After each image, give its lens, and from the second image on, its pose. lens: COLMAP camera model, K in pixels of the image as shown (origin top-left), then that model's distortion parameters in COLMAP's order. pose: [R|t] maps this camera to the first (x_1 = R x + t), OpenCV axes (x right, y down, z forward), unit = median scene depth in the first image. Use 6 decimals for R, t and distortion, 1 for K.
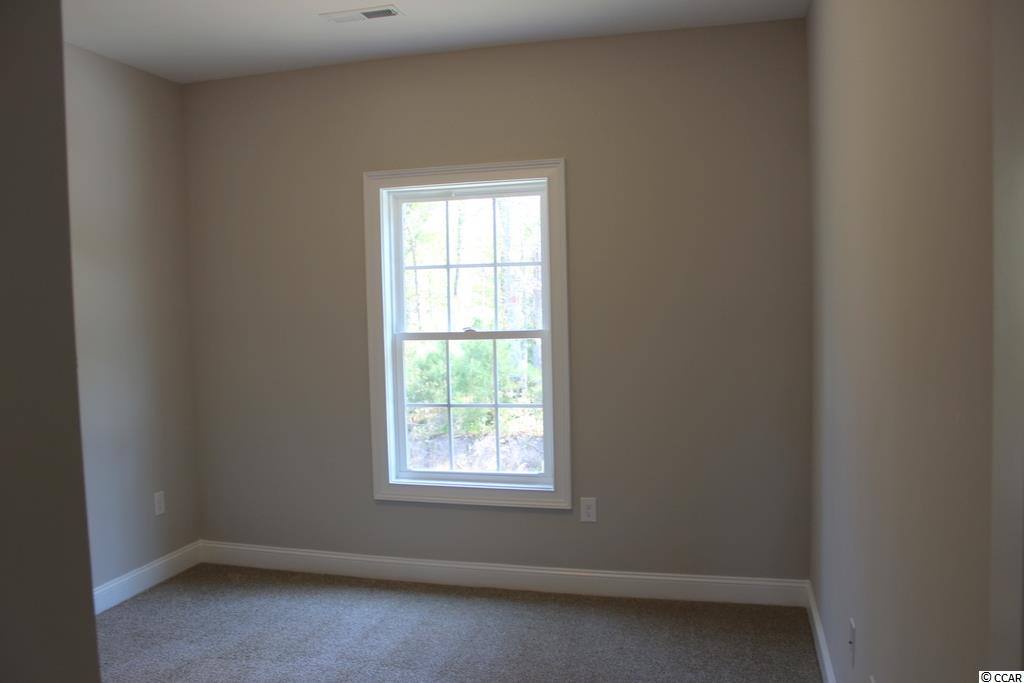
lens RADIAL K [[1069.9, 0, 512.0], [0, 1069.9, 341.5], [0, 0, 1]] dist [0.002782, 0.001462]
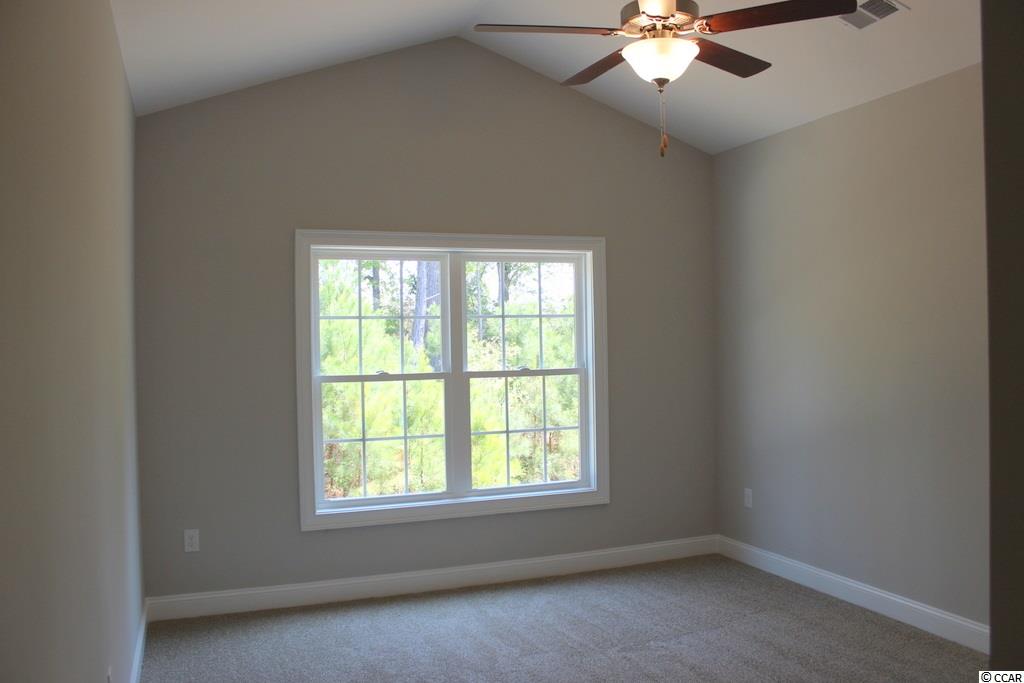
lens RADIAL K [[864.5, 0, 489.7], [0, 864.5, 342.2], [0, 0, 1]] dist [-0.145131, 0.122743]
pose [[0.735332, 0.010976, 0.677618, -0.688115], [0.029283, 0.998420, -0.047950, 0.004868], [-0.677074, 0.055102, 0.733849, 0.280573]]
